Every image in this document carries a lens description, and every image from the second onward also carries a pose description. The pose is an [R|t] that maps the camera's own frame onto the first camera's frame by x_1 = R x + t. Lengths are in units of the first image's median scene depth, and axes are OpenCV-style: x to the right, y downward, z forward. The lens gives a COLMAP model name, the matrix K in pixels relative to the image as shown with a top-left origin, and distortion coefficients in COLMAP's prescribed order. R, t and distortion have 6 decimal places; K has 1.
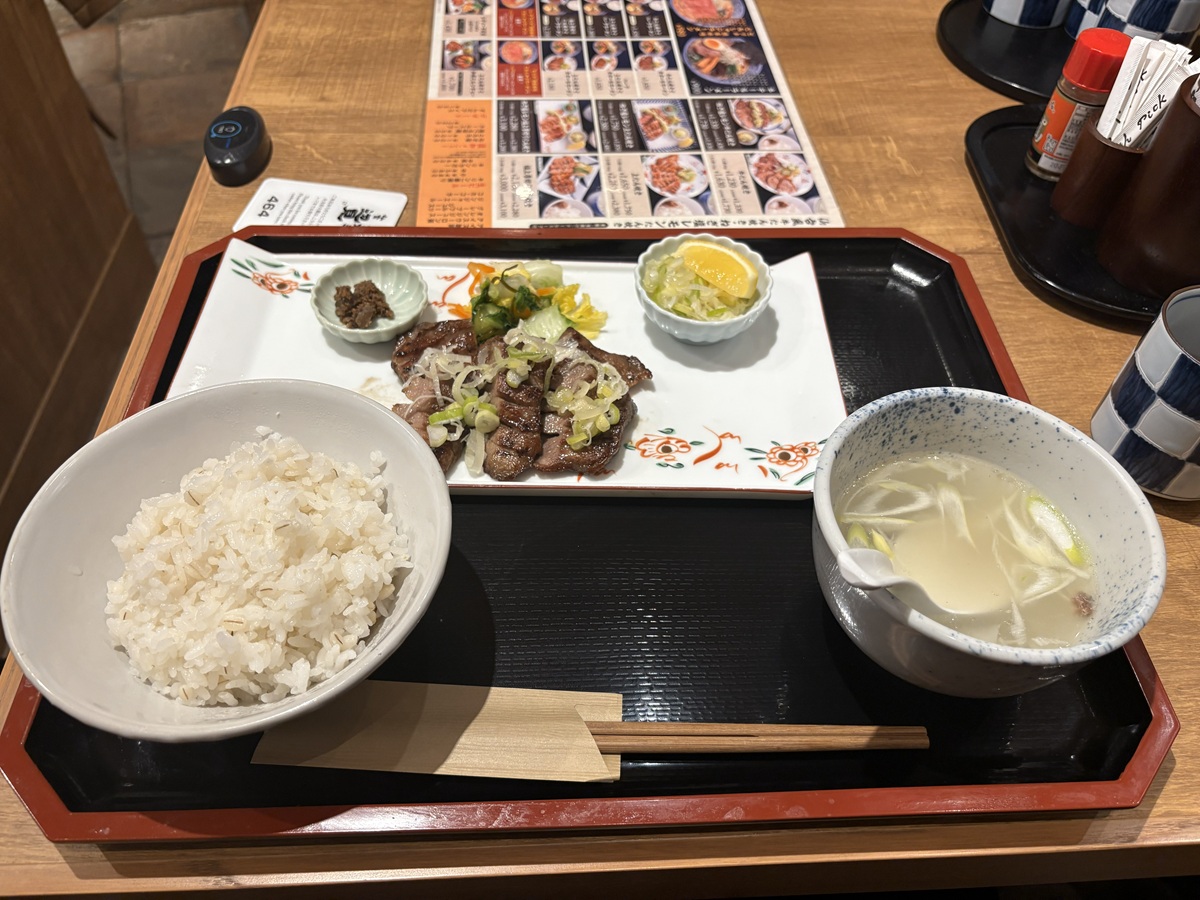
lens RADIAL K [[910.2, 0, 600.0], [0, 910.2, 450.0], [0, 0, 1]] dist [0.215615, 0.001022]
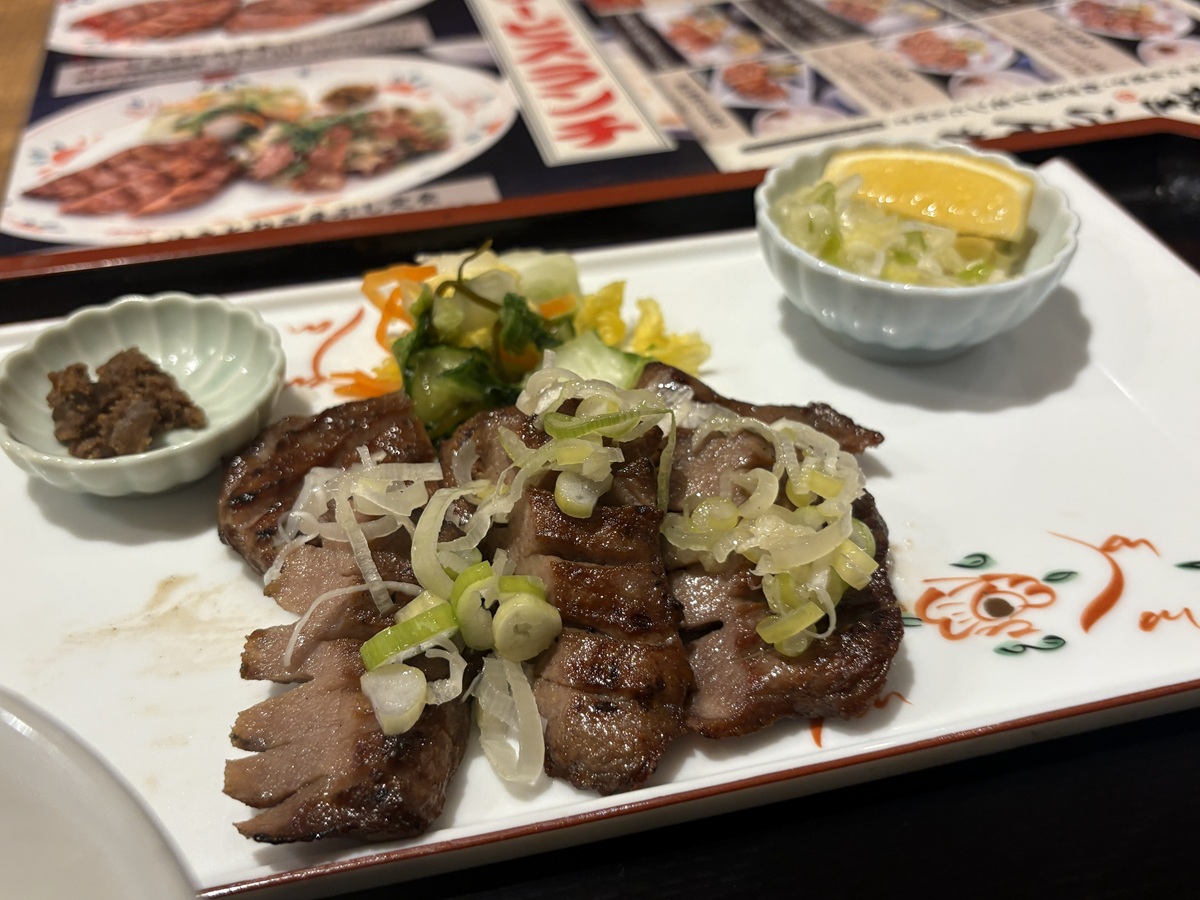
lens RADIAL K [[1139.6, 0, 600.0], [0, 1139.6, 450.0], [0, 0, 1]] dist [0.005275, -0.010797]
pose [[0.971063, -0.174402, 0.163160, -0.142056], [0.201410, 0.965157, -0.167054, -0.016638], [-0.128340, 0.195082, 0.972354, 0.509610]]
